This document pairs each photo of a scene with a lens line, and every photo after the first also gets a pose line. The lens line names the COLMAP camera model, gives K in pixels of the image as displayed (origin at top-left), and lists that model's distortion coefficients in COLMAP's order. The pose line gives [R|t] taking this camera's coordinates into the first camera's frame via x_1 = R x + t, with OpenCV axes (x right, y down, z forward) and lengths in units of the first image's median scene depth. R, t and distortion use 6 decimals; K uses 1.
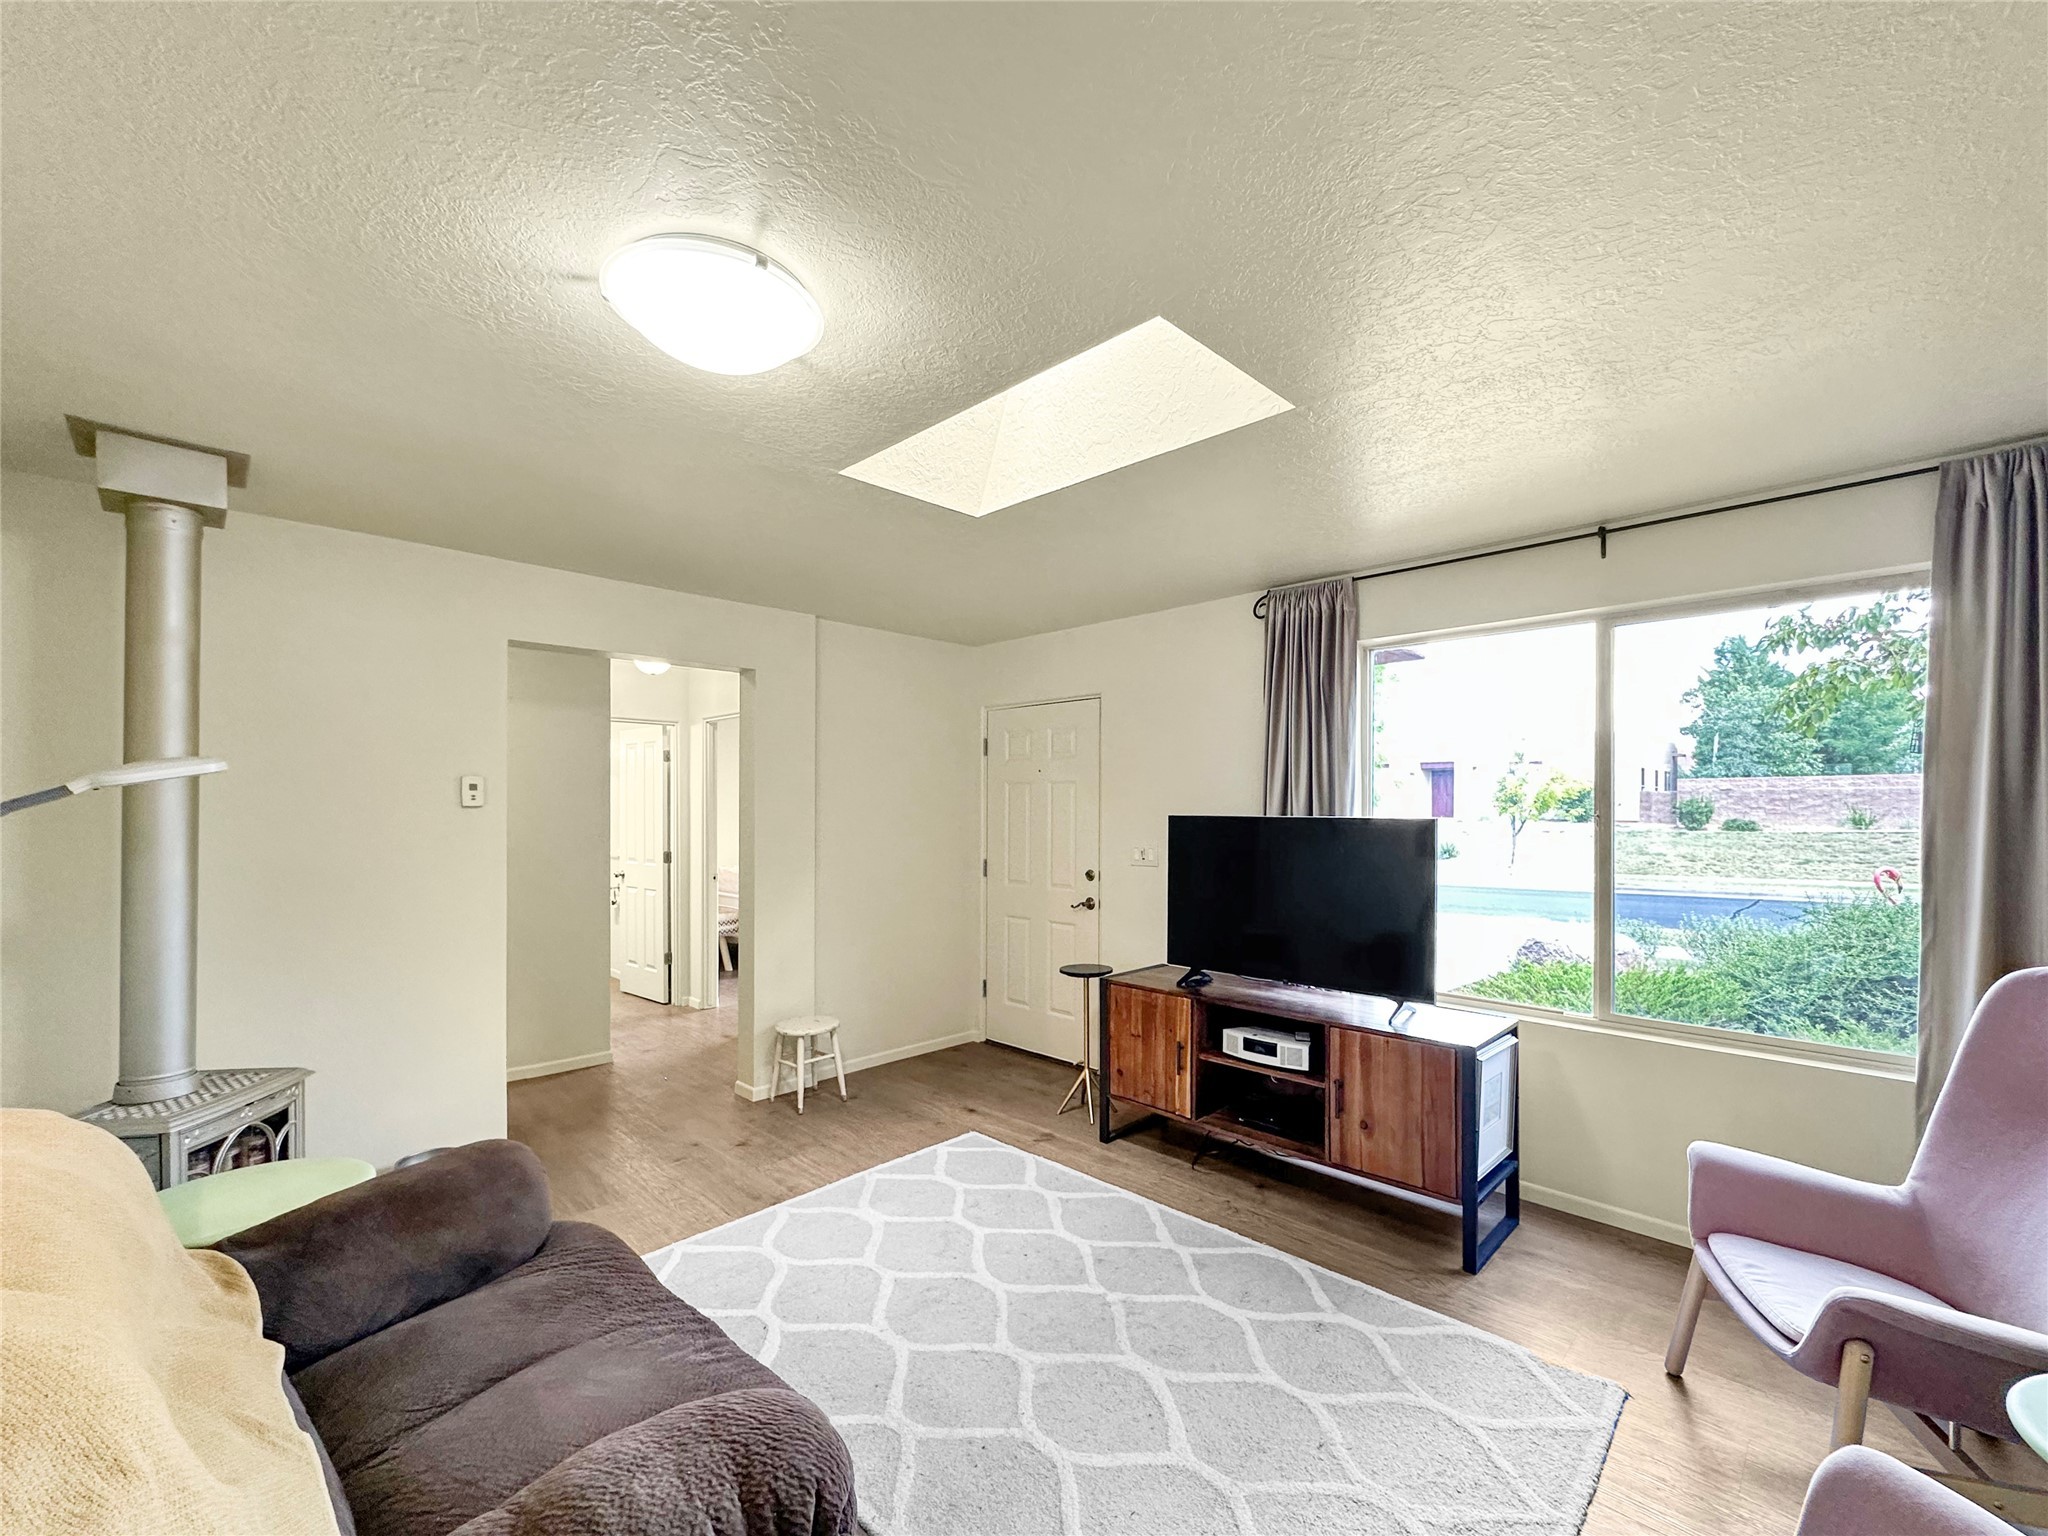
lens RADIAL K [[857.7, 0, 1049.4], [0, 857.7, 810.2], [0, 0, 1]] dist [-0.001995, -0.000141]
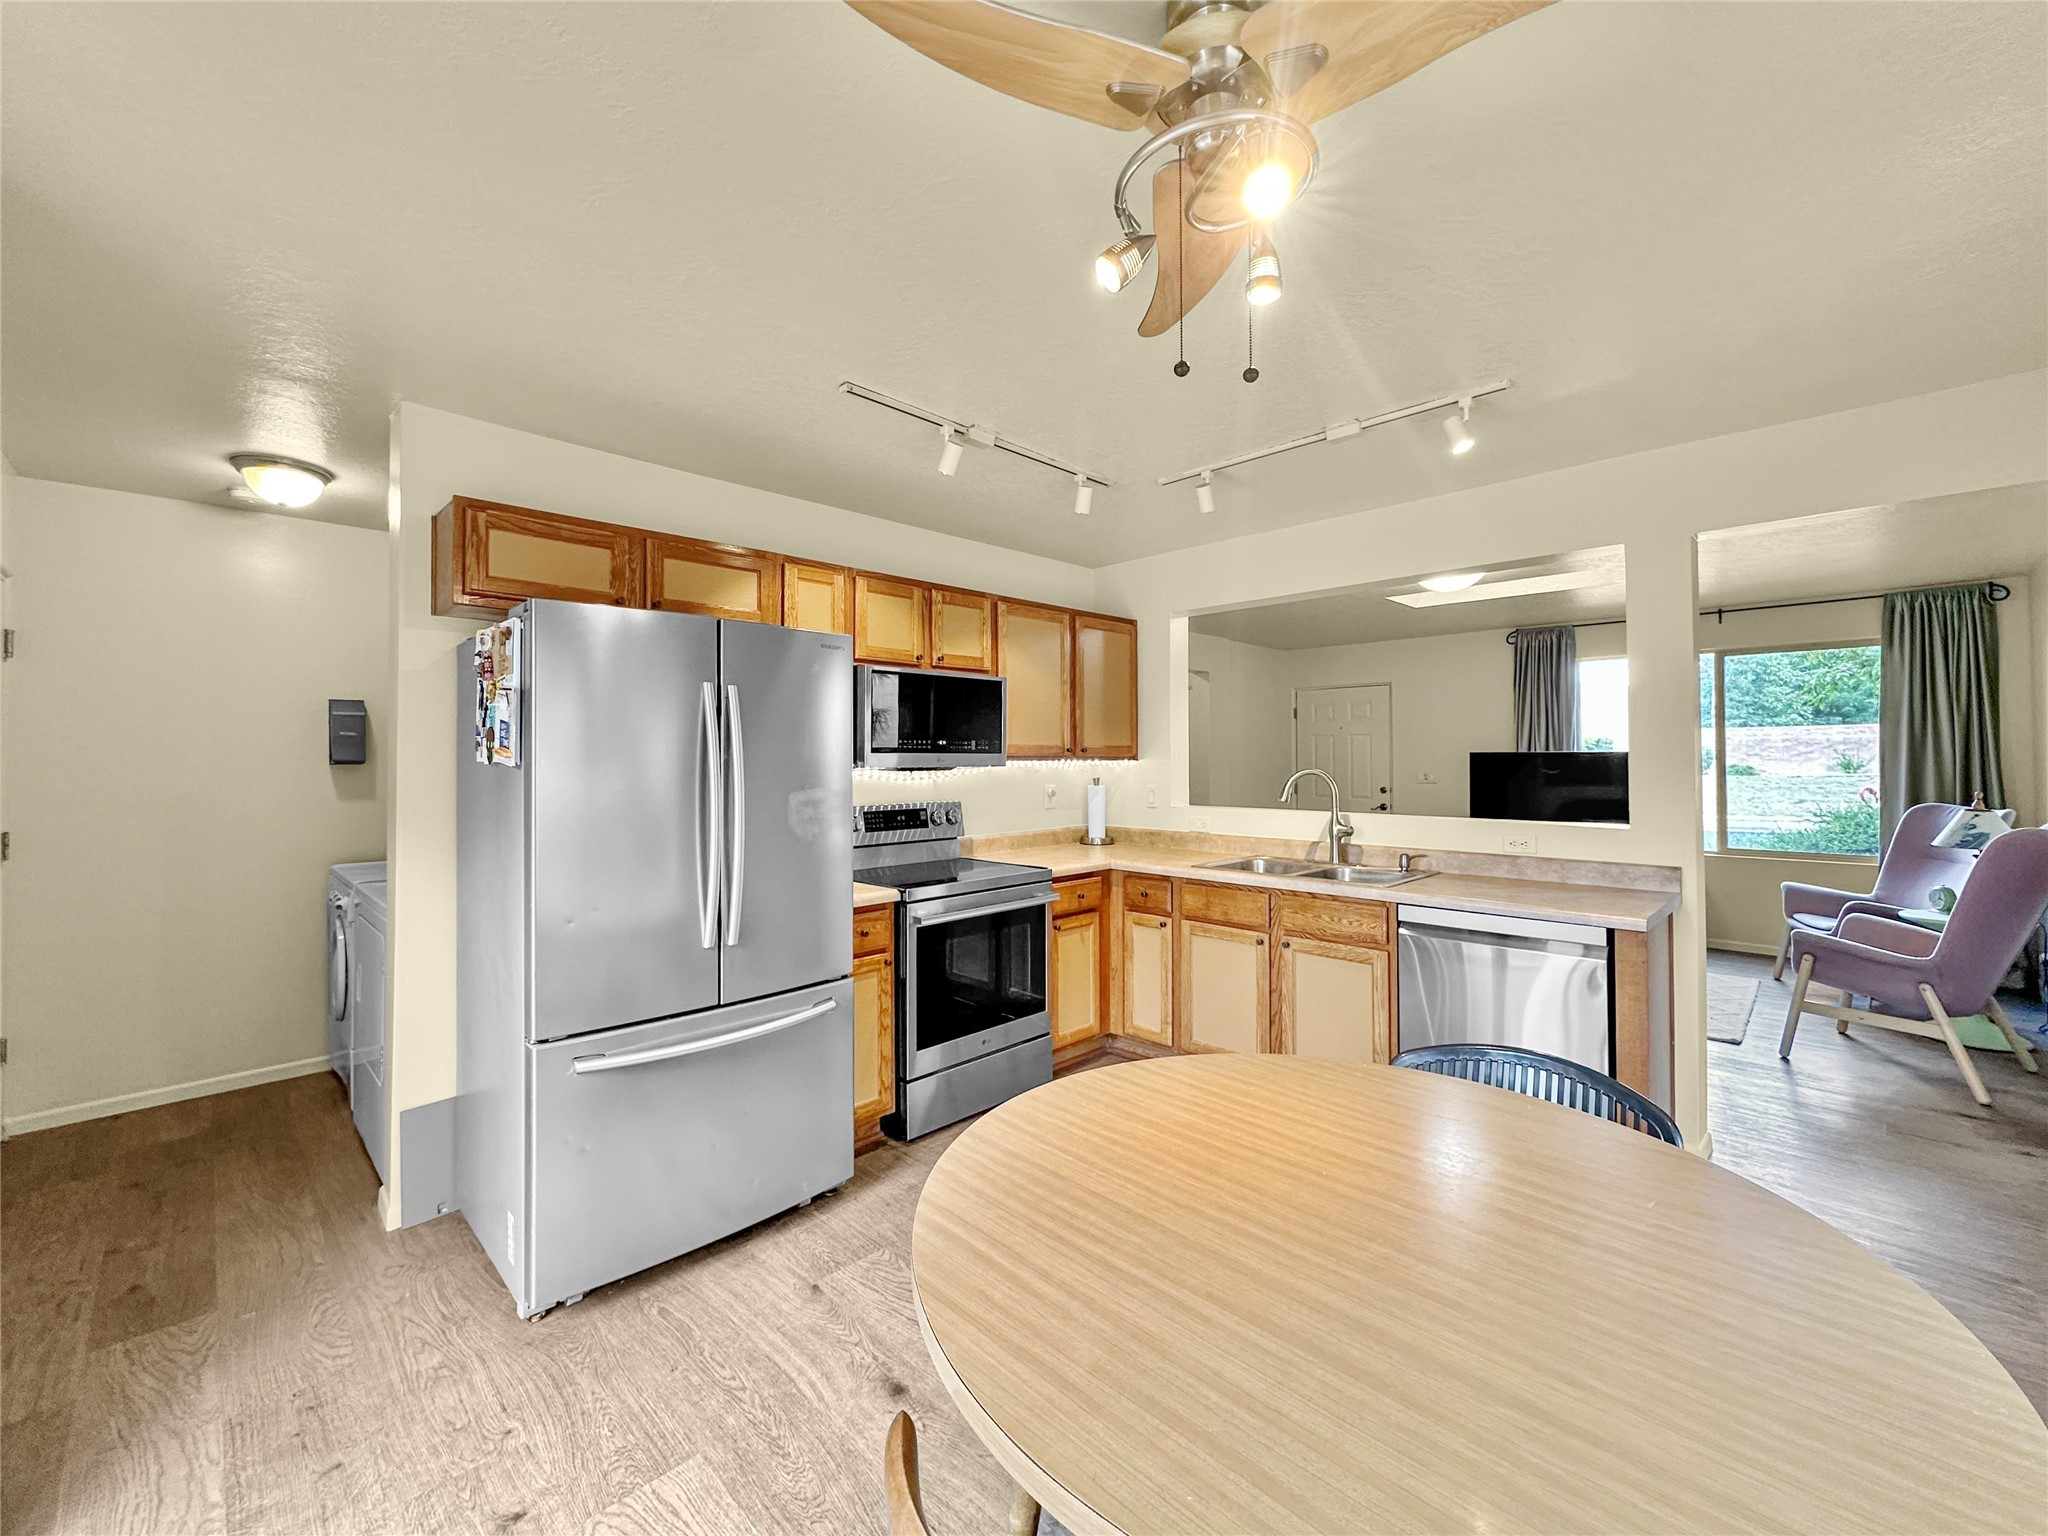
lens RADIAL K [[826.5, 0, 1026.3], [0, 826.5, 754.4], [0, 0, 1]] dist [-0.001342, 0.000263]
pose [[0.999666, -0.007176, -0.024812, -0.781291], [0.006875, 0.999902, -0.012169, 0.026340], [0.024896, 0.011994, 0.999618, -0.819503]]
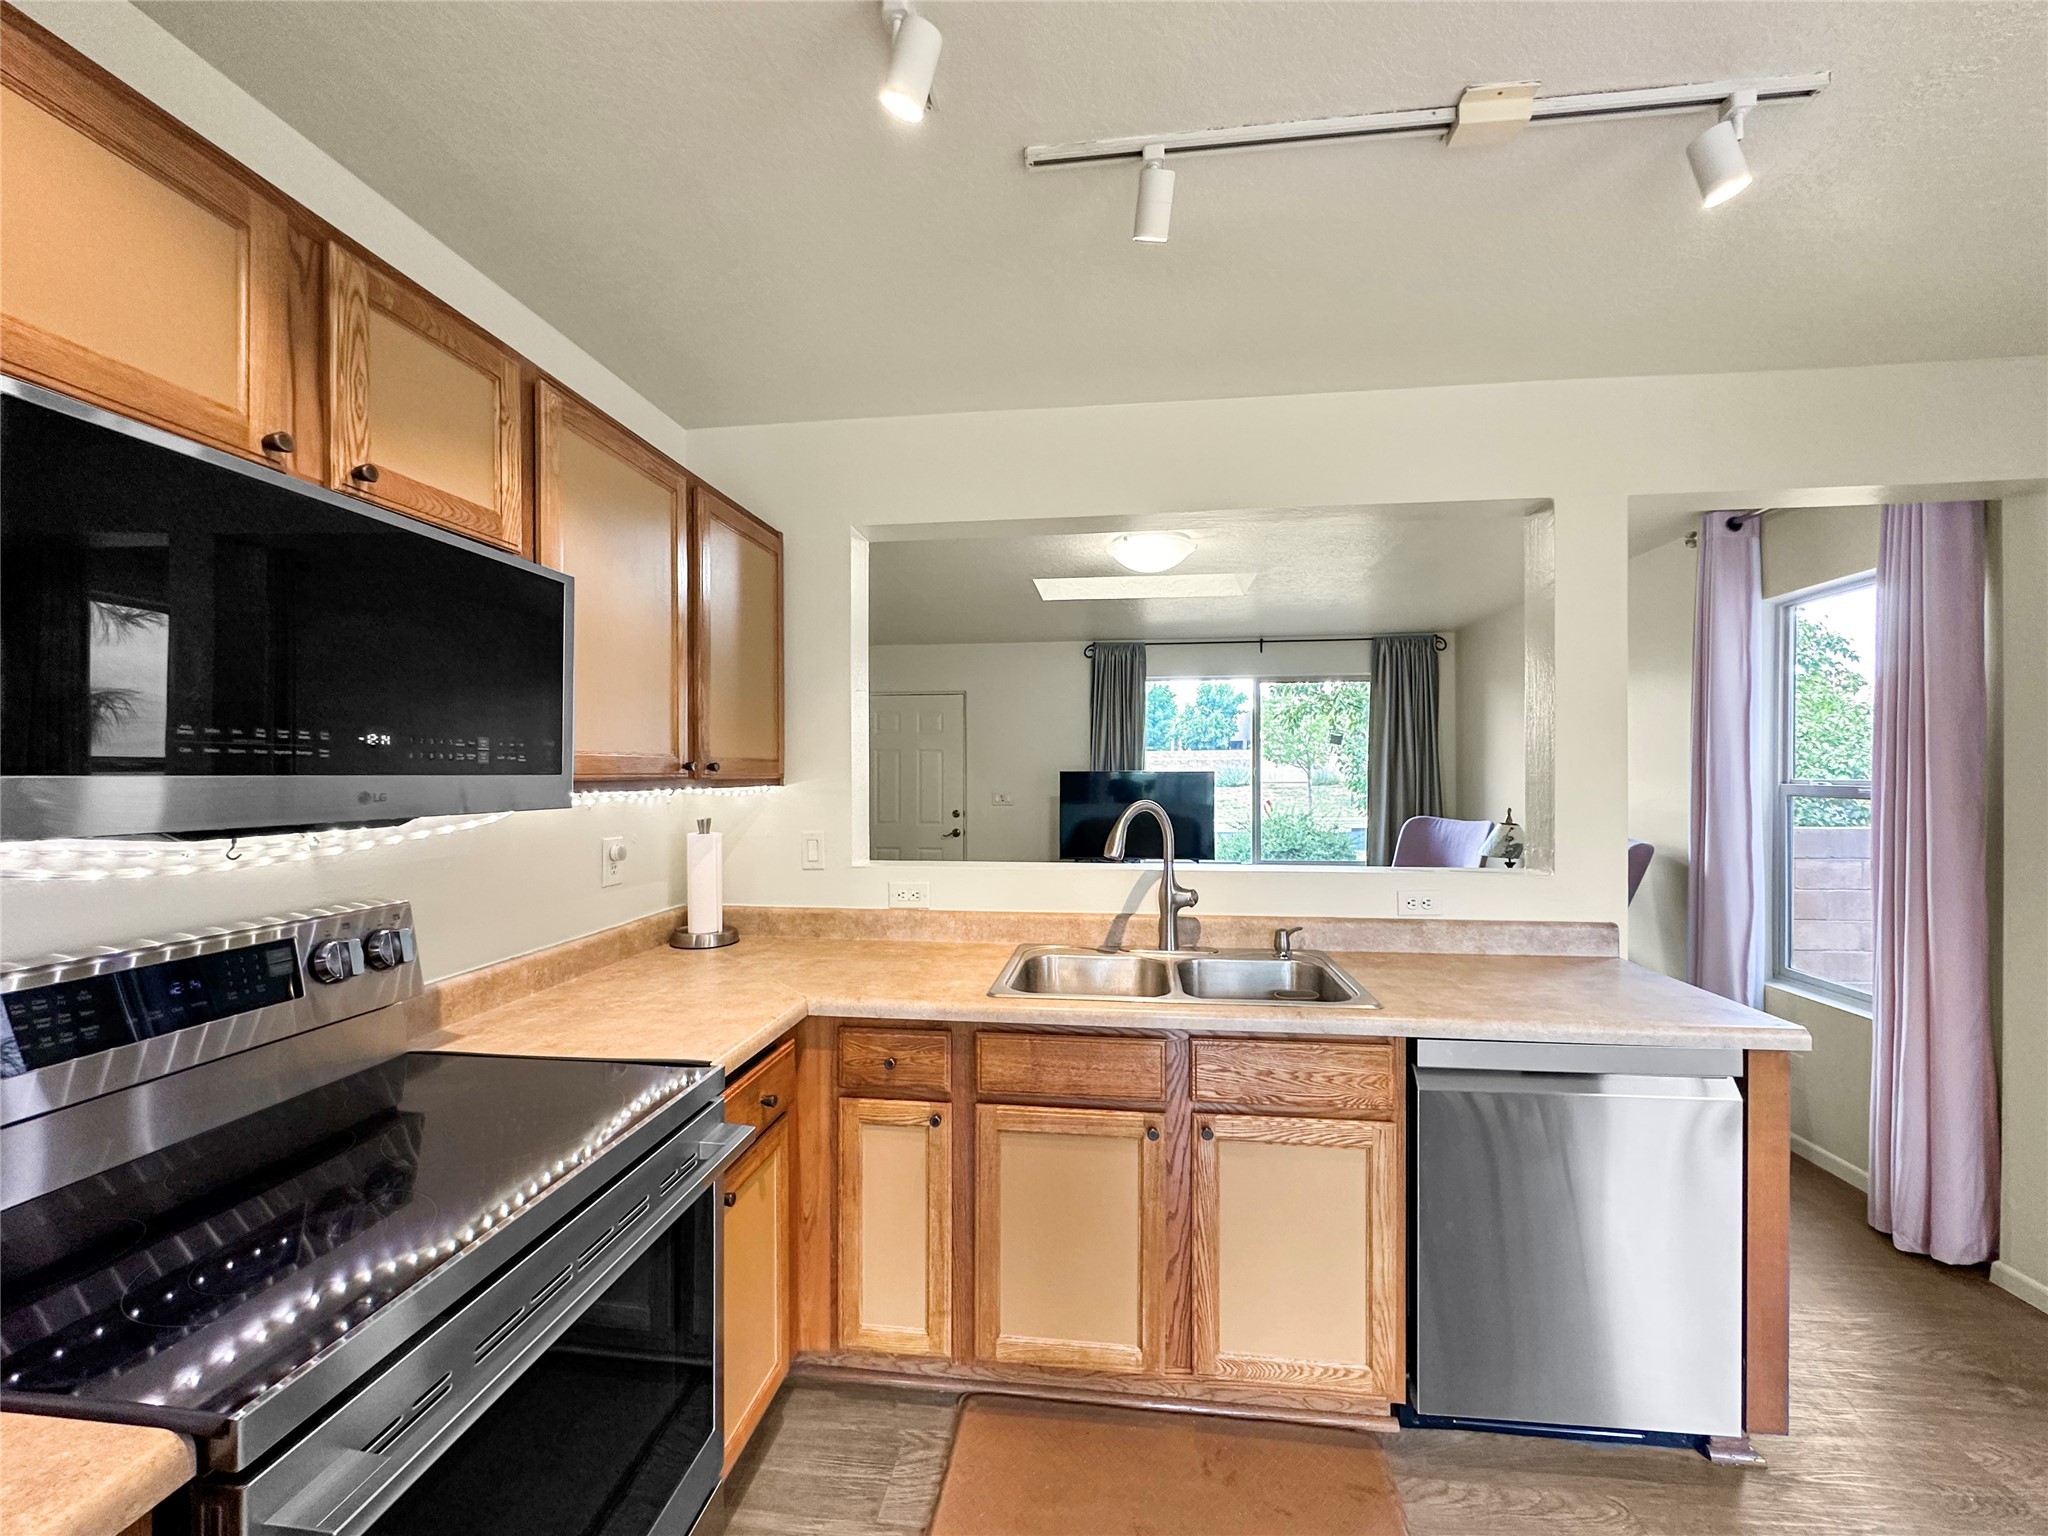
lens RADIAL K [[821.6, 0, 1029.5], [0, 821.6, 776.4], [0, 0, 1]] dist [-0.003945, 0.000147]
pose [[0.803695, -0.007648, 0.594993, -0.882450], [0.009697, 0.999953, -0.000245, 0.016381], [-0.594963, 0.005967, 0.803731, -0.273875]]
